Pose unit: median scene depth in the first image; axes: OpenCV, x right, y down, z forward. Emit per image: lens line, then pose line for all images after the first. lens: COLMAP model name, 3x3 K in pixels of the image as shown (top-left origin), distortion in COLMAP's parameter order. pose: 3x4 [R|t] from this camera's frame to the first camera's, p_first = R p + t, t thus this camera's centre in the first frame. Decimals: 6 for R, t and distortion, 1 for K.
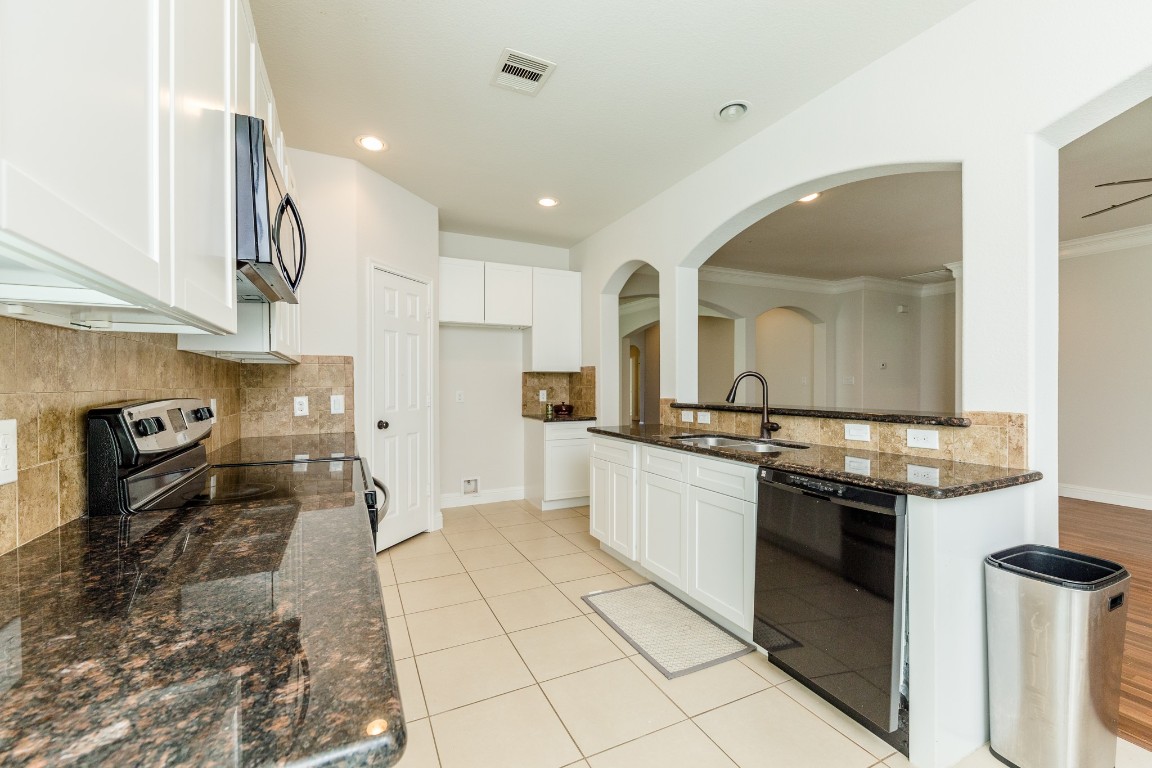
lens RADIAL K [[481.3, 0, 581.0], [0, 481.3, 385.9], [0, 0, 1]] dist [0.001264, -0.000179]
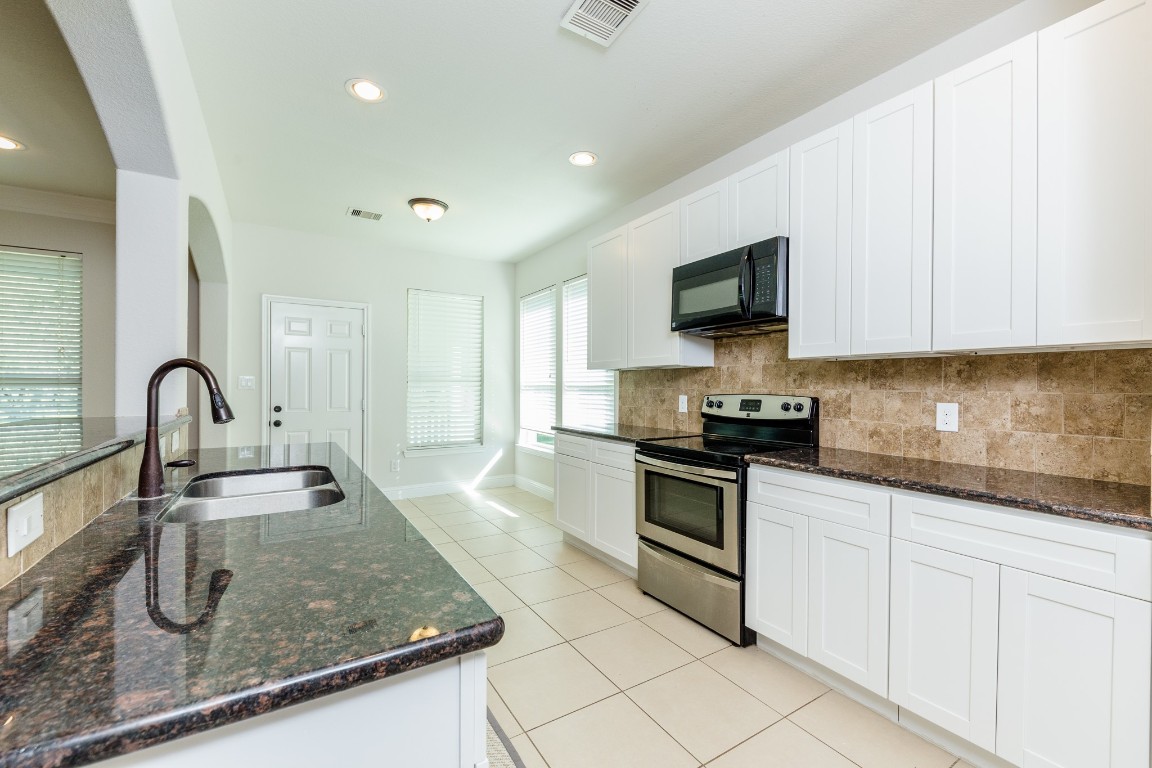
lens RADIAL K [[481.3, 0, 581.0], [0, 481.3, 385.9], [0, 0, 1]] dist [0.001264, -0.000179]
pose [[-0.993845, -0.001462, -0.110767, 0.005010], [-0.002135, 0.999980, 0.005956, -0.006663], [0.110756, 0.006155, -0.993829, 1.315505]]
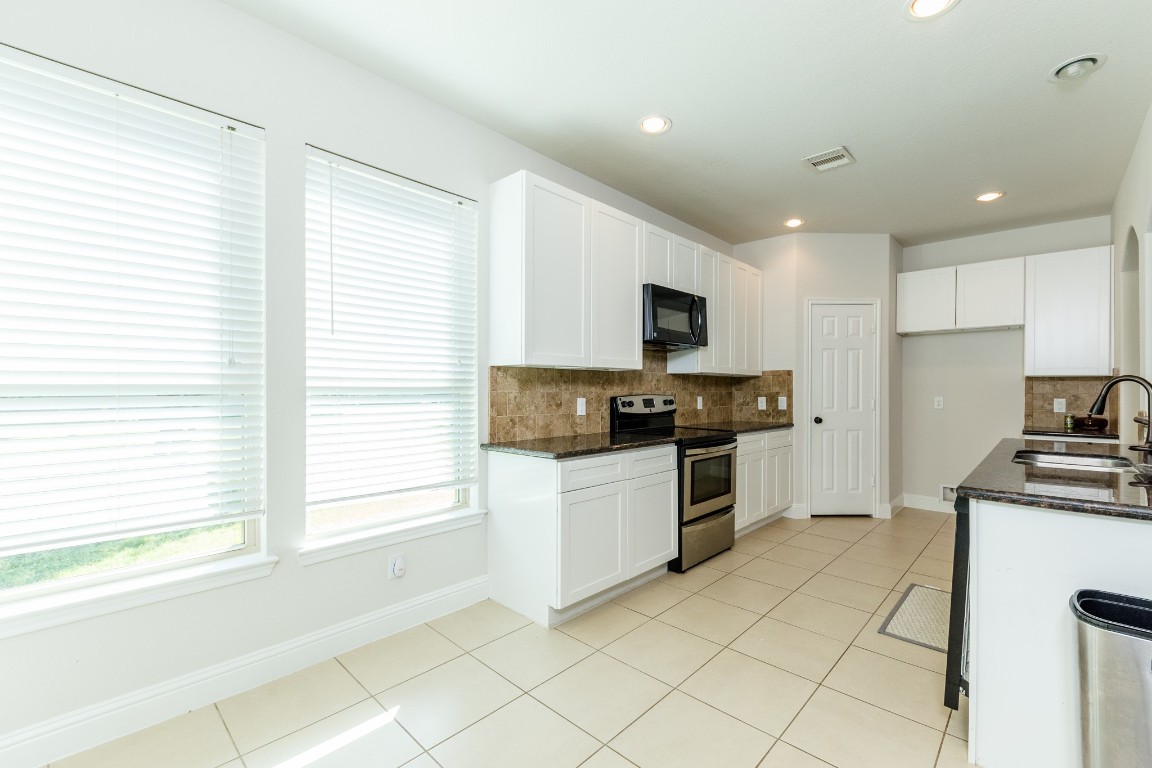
lens RADIAL K [[481.3, 0, 581.0], [0, 481.3, 385.9], [0, 0, 1]] dist [0.001264, -0.000179]
pose [[0.345826, -0.002374, -0.938296, 0.644110], [-0.009508, 0.999937, -0.006035, 0.000247], [0.938250, 0.011008, 0.345782, -0.081473]]
